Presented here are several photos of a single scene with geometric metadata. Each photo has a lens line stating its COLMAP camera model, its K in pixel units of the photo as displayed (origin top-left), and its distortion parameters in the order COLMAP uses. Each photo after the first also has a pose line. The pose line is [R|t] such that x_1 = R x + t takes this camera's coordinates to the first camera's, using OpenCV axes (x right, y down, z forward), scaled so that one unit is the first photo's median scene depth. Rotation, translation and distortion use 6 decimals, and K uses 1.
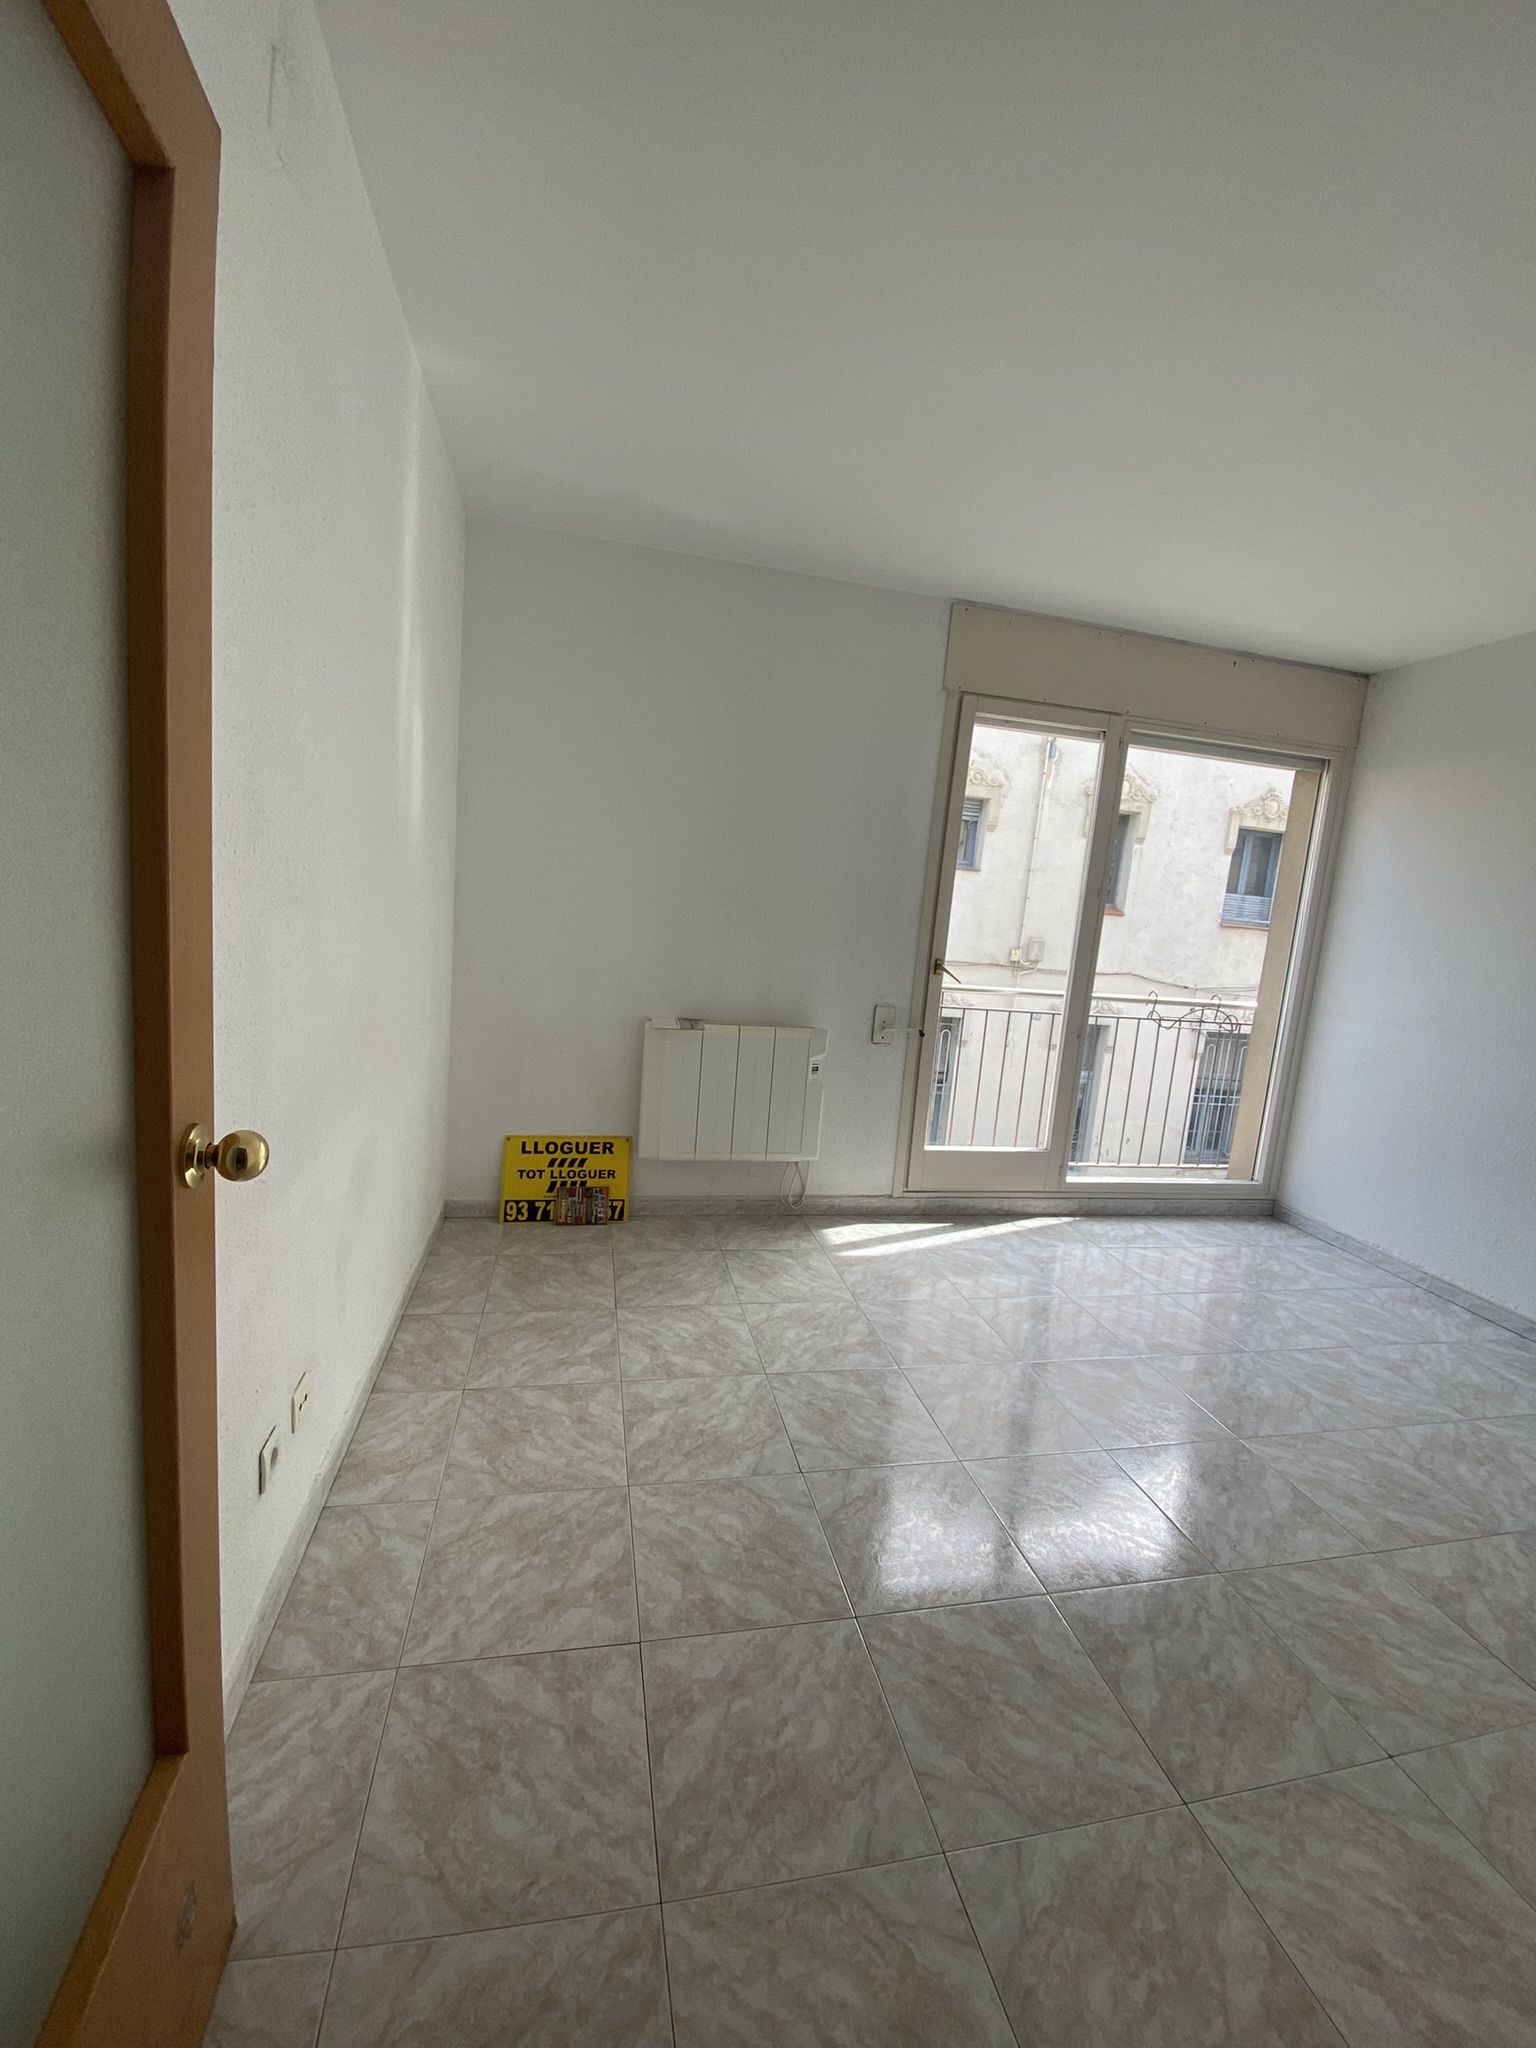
lens RADIAL K [[846.7, 0, 782.4], [0, 846.7, 1038.9], [0, 0, 1]] dist [0.071430, -0.042712]
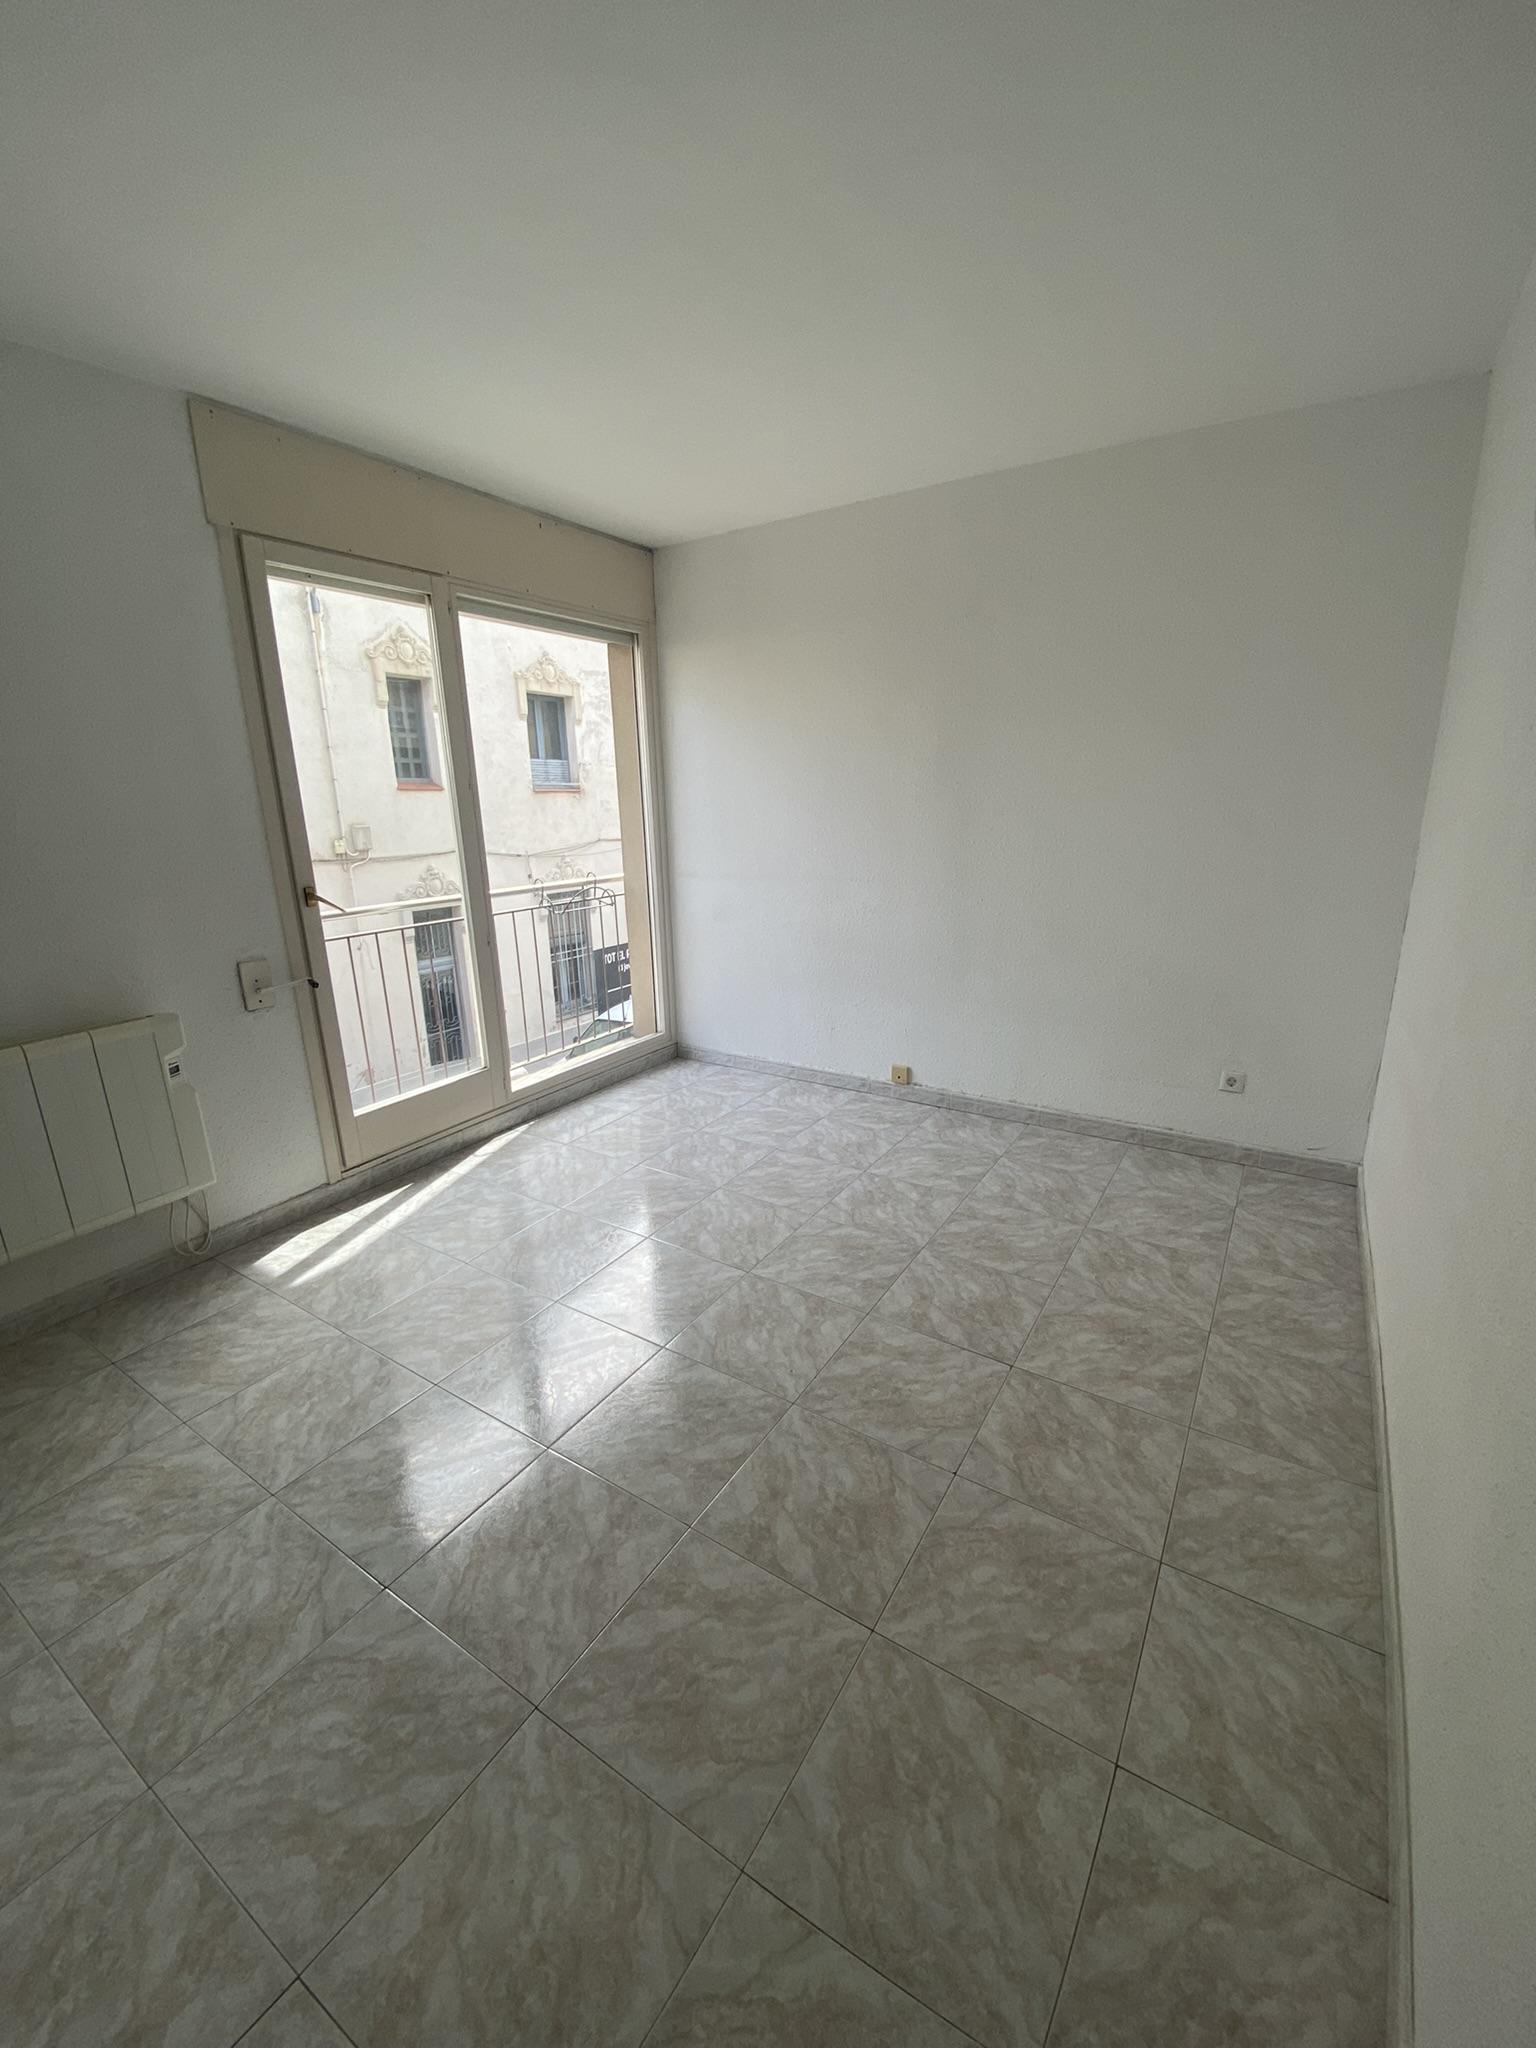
lens RADIAL K [[836.9, 0, 768.0], [0, 836.9, 1024.0], [0, 0, 1]] dist [0.025348, -0.022384]
pose [[0.715423, -0.285198, 0.637834, -0.045465], [0.192607, 0.958028, 0.212332, -0.056087], [-0.671619, -0.029056, 0.740326, 0.127964]]
